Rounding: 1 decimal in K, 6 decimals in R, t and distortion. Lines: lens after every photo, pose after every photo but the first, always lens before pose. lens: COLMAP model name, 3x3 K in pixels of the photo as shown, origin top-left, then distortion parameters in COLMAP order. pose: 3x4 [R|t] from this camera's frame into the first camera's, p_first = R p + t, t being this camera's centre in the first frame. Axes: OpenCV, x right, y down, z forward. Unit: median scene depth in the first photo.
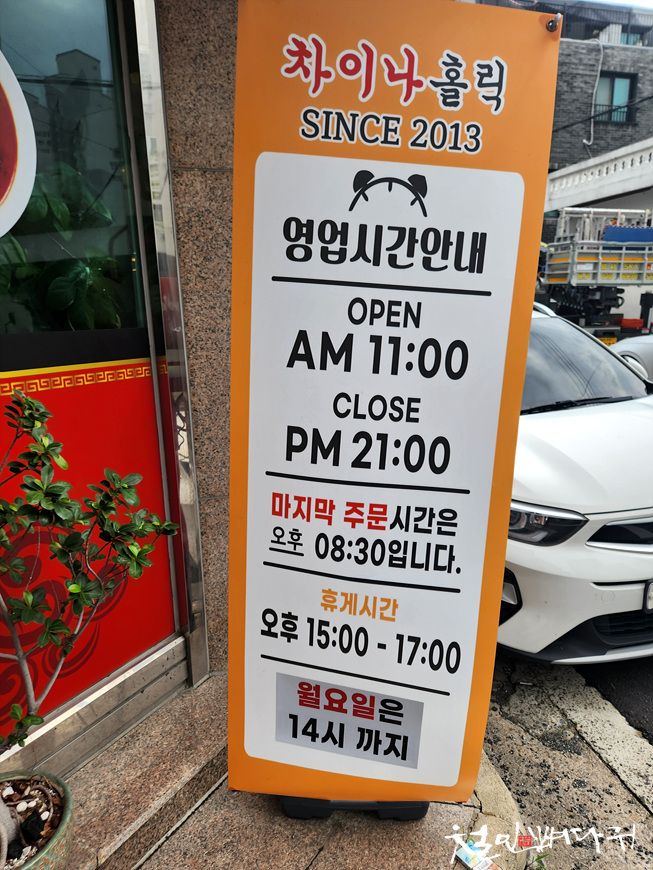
lens RADIAL K [[582.9, 0, 327.9], [0, 582.9, 436.9], [0, 0, 1]] dist [0.034258, -0.000330]
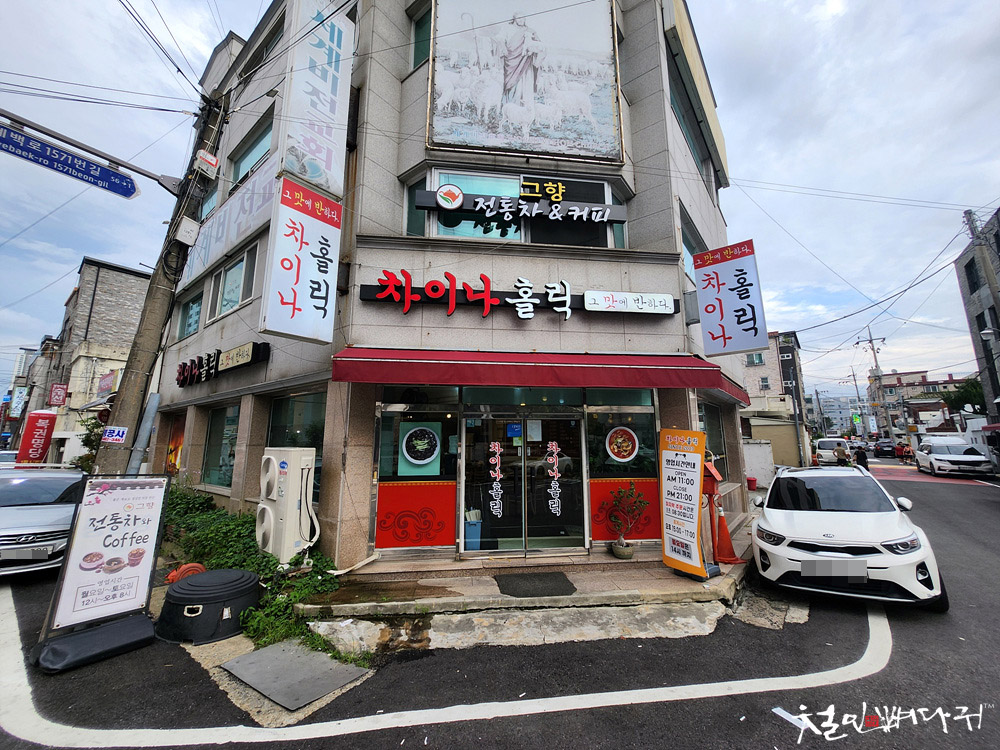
lens RADIAL K [[397.6, 0, 501.9], [0, 397.6, 374.4], [0, 0, 1]] dist [0.002465, 0.000449]
pose [[0.612914, -0.115806, -0.781618, 2.372287], [-0.184667, 0.940812, -0.284201, 0.360787], [0.768268, 0.318529, 0.555251, -3.219464]]
